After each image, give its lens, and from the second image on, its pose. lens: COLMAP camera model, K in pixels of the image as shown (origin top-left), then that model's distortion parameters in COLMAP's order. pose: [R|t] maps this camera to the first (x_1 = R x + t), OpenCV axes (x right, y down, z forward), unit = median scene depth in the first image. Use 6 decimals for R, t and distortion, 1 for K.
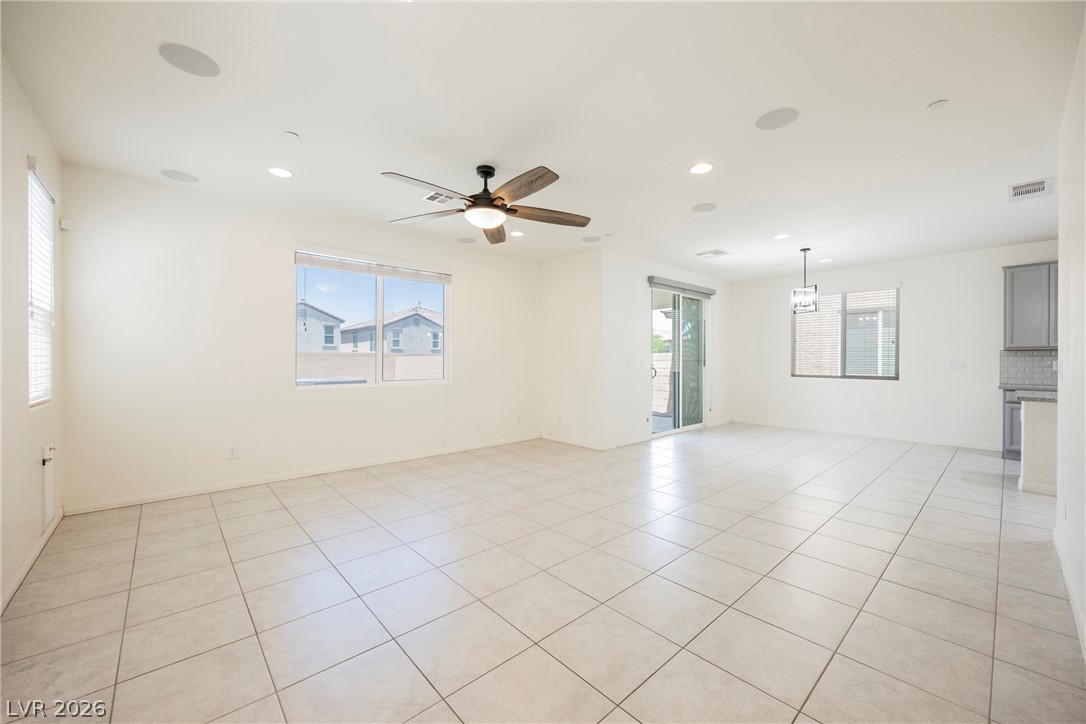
lens RADIAL K [[423.8, 0, 543.0], [0, 423.8, 362.0], [0, 0, 1]] dist [-0.002839, -0.000071]
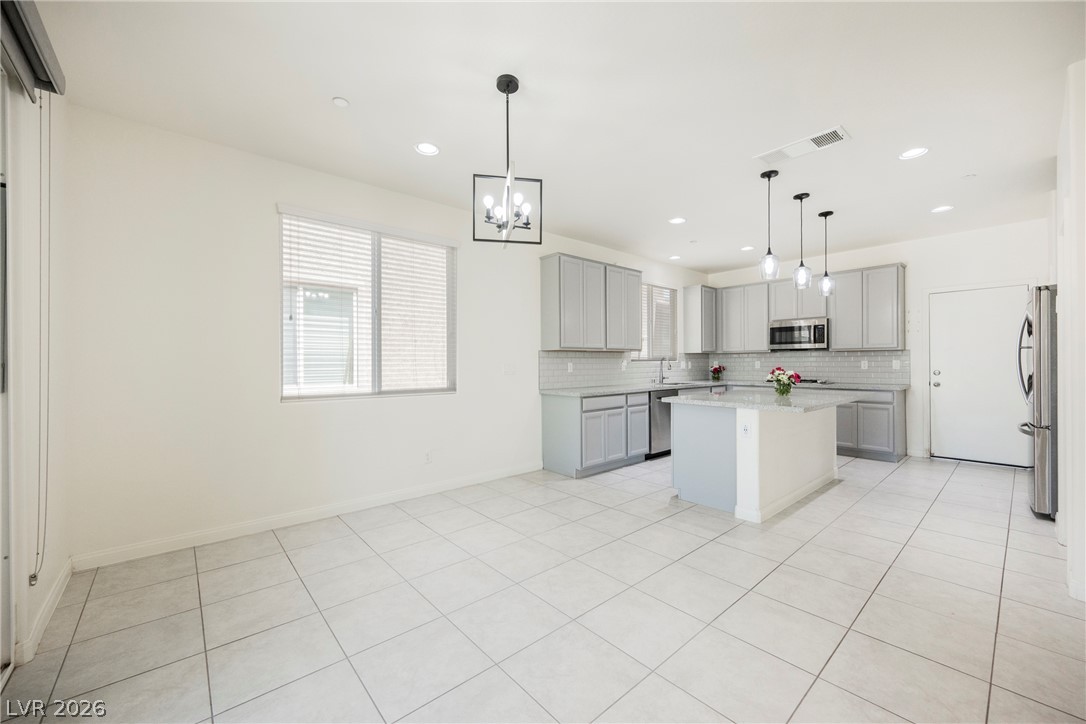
lens RADIAL K [[421.0, 0, 545.8], [0, 421.0, 362.6], [0, 0, 1]] dist [0.001528, 0.000023]
pose [[0.008519, -0.000796, 0.999963, 0.240619], [0.007093, 0.999975, 0.000735, -0.003994], [-0.999939, 0.007087, 0.008524, 1.021471]]
